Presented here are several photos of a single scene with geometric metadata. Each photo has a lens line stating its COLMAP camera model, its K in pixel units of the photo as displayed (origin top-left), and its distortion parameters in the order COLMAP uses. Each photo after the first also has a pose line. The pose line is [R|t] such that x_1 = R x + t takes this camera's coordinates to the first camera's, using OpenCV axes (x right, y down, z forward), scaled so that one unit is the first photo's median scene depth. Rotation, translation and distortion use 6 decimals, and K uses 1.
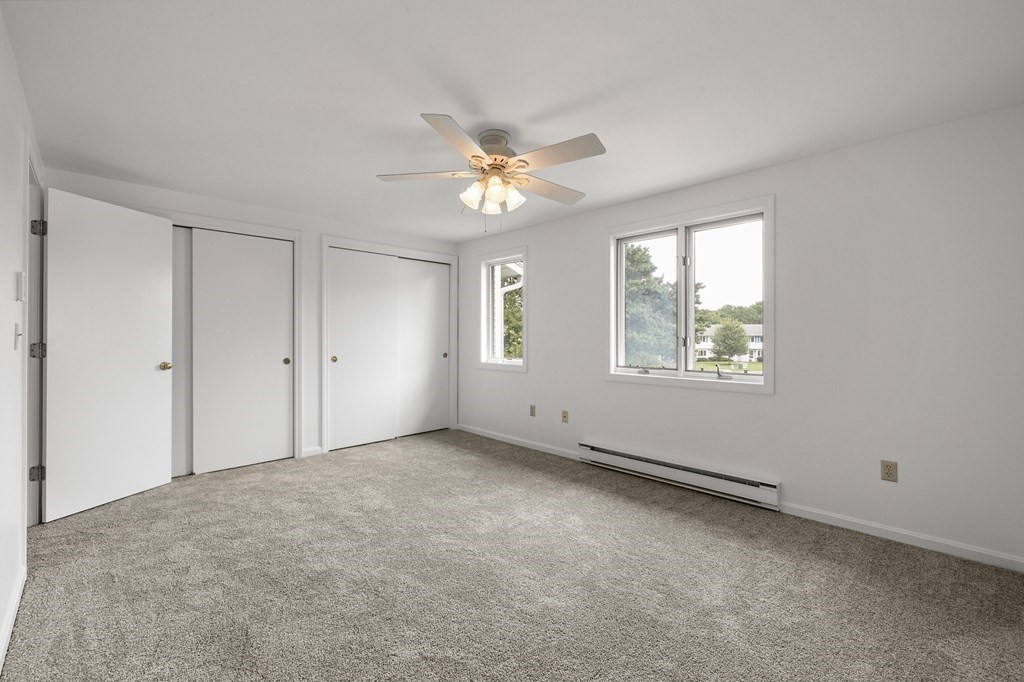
lens RADIAL K [[427.1, 0, 505.3], [0, 427.1, 338.9], [0, 0, 1]] dist [0.002439, -0.000049]
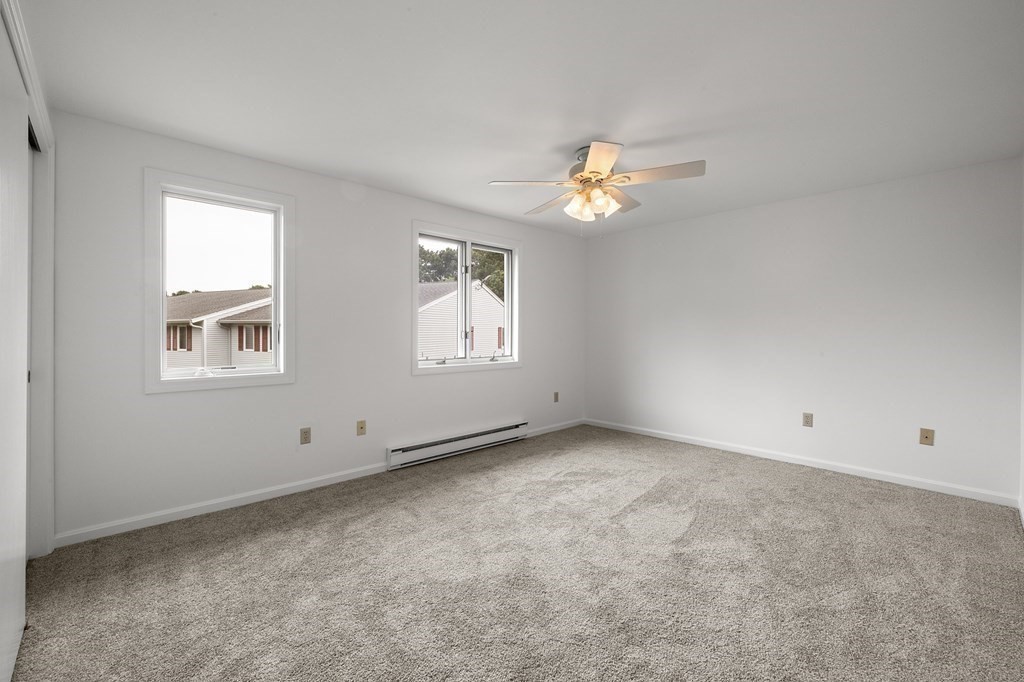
lens RADIAL K [[427.1, 0, 511.1], [0, 427.1, 336.6], [0, 0, 1]] dist [0.002439, -0.000049]
pose [[0.012472, -0.011332, 0.999858, -0.762918], [-0.001180, 0.999935, 0.011348, -0.002482], [-0.999922, -0.001322, 0.012458, 0.796291]]
